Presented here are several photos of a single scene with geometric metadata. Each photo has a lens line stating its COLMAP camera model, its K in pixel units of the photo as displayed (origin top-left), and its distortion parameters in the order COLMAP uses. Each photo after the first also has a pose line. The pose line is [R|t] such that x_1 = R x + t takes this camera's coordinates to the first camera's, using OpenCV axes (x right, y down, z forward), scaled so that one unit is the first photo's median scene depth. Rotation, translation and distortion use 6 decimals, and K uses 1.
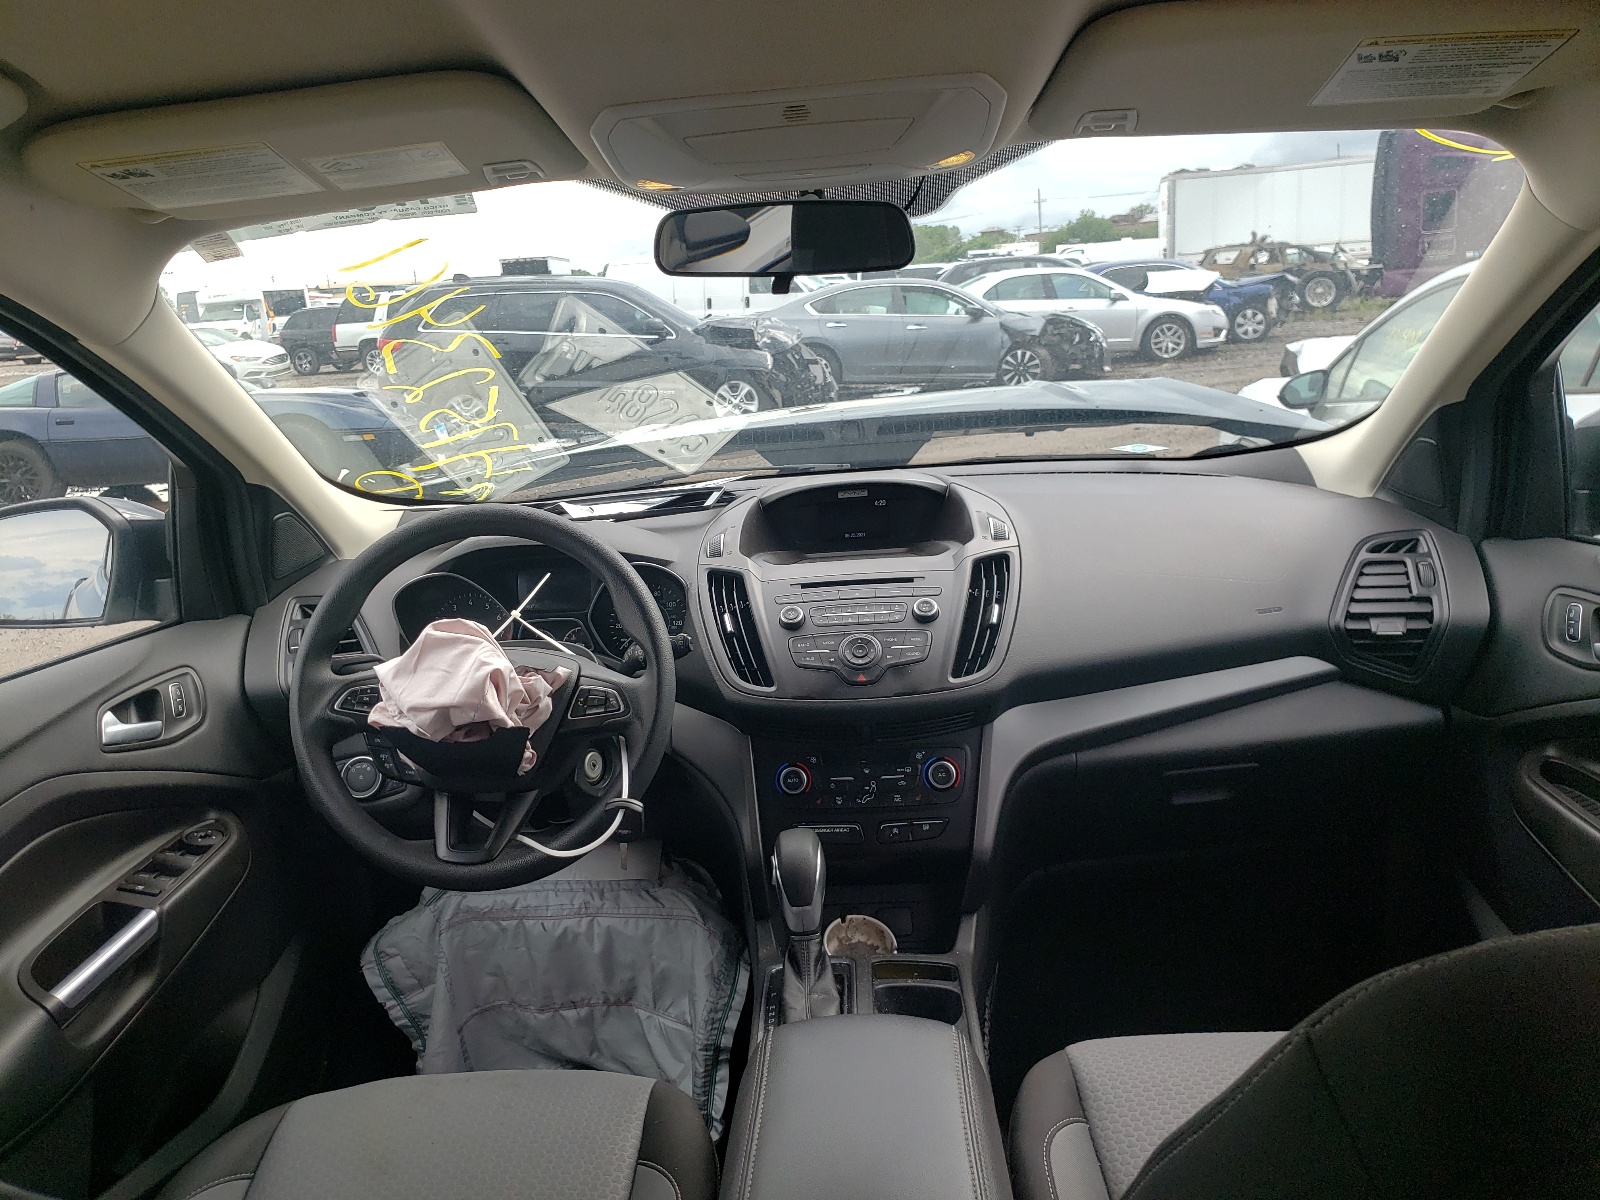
lens RADIAL K [[1274.1, 0, 800.0], [0, 1274.1, 600.0], [0, 0, 1]] dist [0.026229, -0.009173]
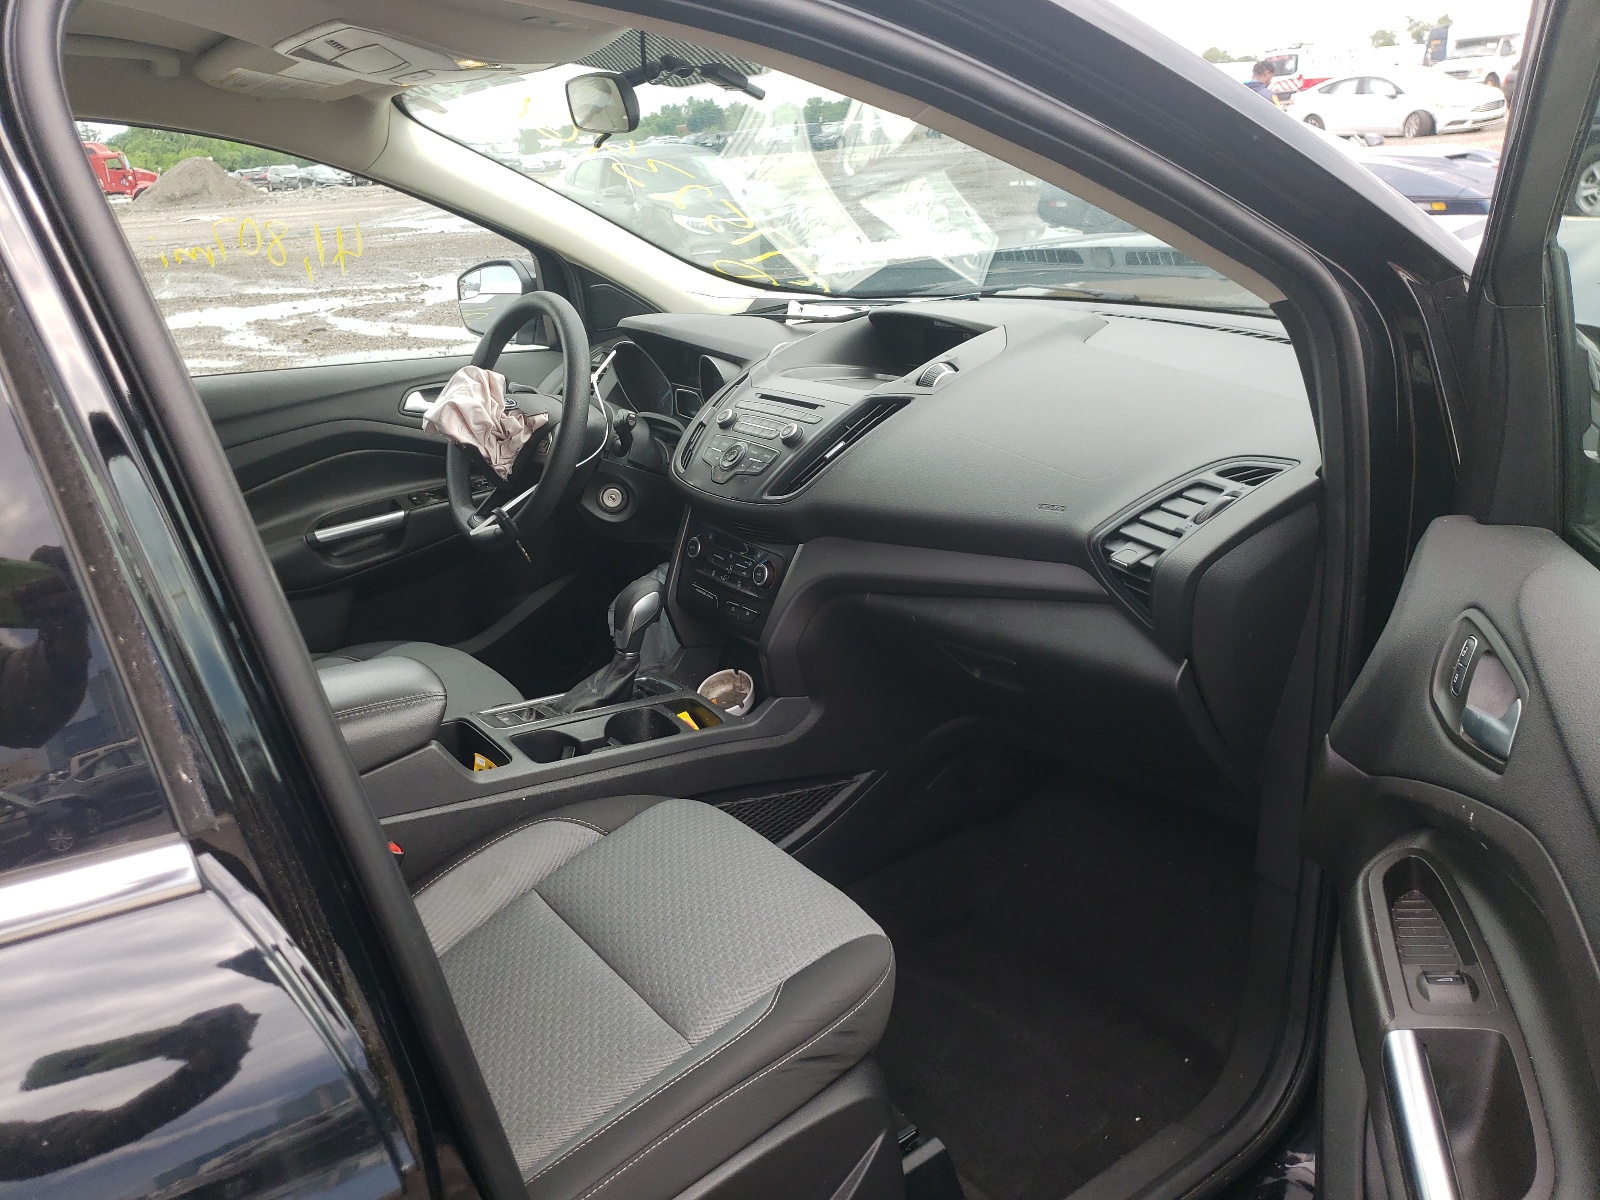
lens RADIAL K [[1274.1, 0, 800.0], [0, 1274.1, 600.0], [0, 0, 1]] dist [0.026229, -0.009173]
pose [[0.618524, 0.290639, -0.730039, 0.964207], [-0.149648, 0.955645, 0.253668, -0.137104], [0.771384, -0.047651, 0.634583, 0.284079]]
